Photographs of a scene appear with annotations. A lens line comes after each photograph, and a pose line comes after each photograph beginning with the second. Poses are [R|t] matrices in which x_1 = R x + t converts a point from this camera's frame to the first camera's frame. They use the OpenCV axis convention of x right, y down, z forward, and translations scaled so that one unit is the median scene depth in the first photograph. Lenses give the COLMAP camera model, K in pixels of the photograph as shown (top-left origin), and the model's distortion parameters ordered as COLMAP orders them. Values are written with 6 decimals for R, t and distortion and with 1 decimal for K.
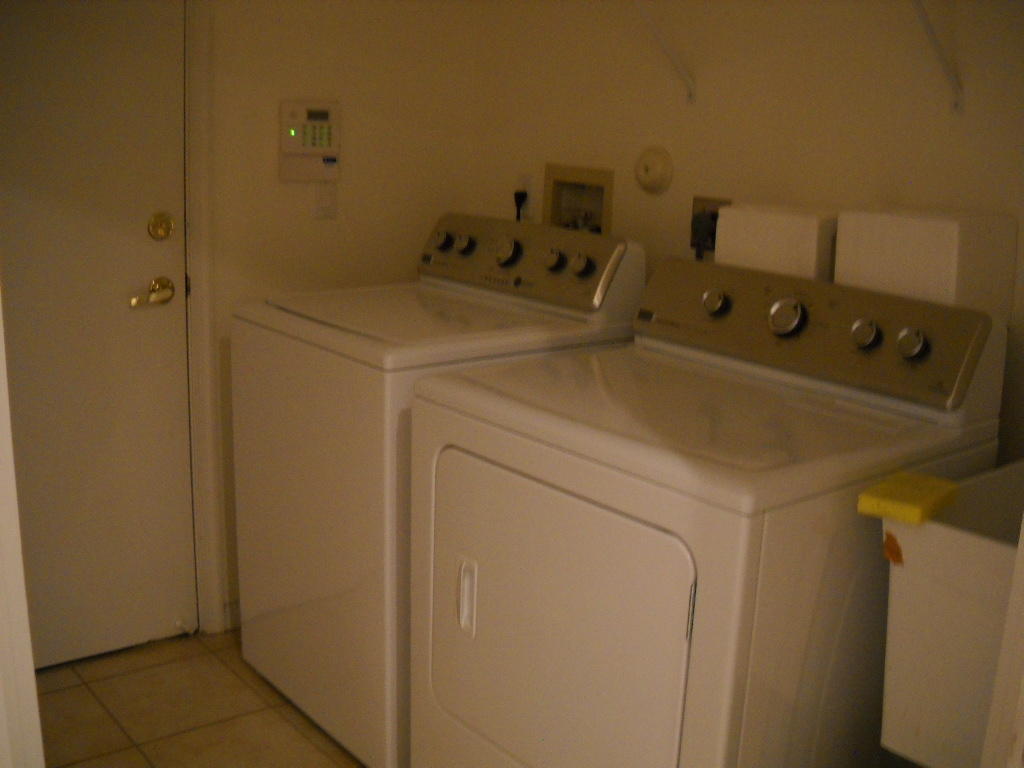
lens RADIAL K [[1160.7, 0, 512.0], [0, 1160.7, 384.0], [0, 0, 1]] dist [-0.193717, 0.056038]
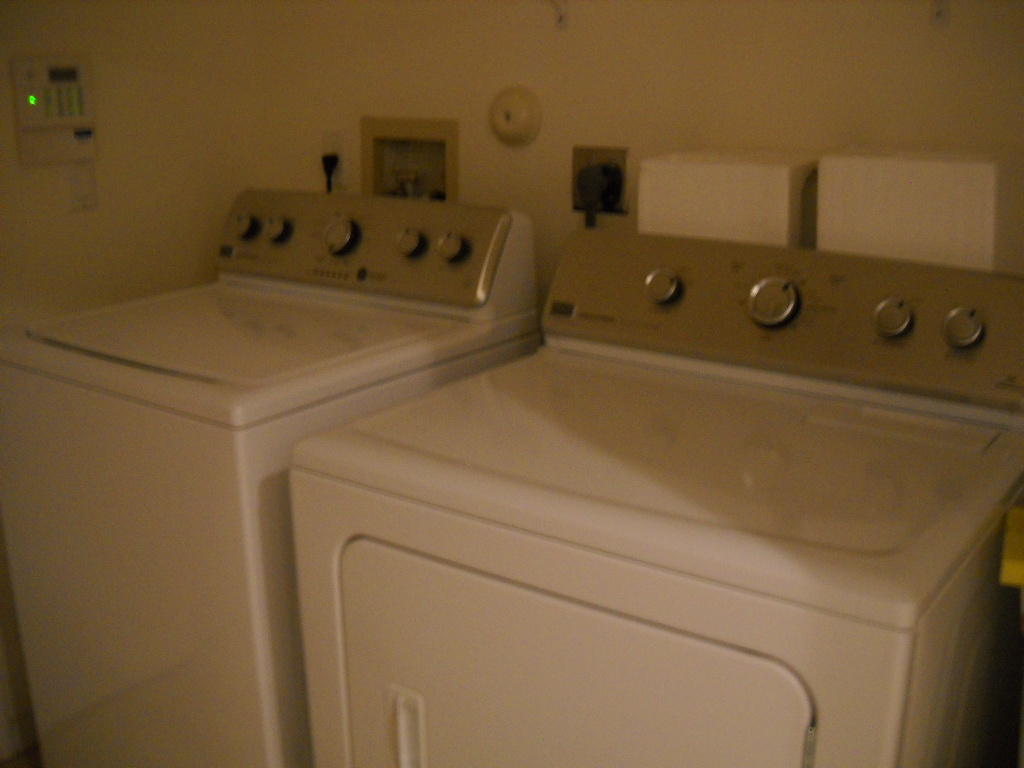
lens RADIAL K [[1160.7, 0, 512.0], [0, 1160.7, 384.0], [0, 0, 1]] dist [-0.193717, 0.056038]
pose [[0.965189, -0.109182, 0.237676, -0.088364], [0.098488, 0.993536, 0.056451, -0.049260], [-0.242303, -0.031078, 0.969703, 0.233497]]
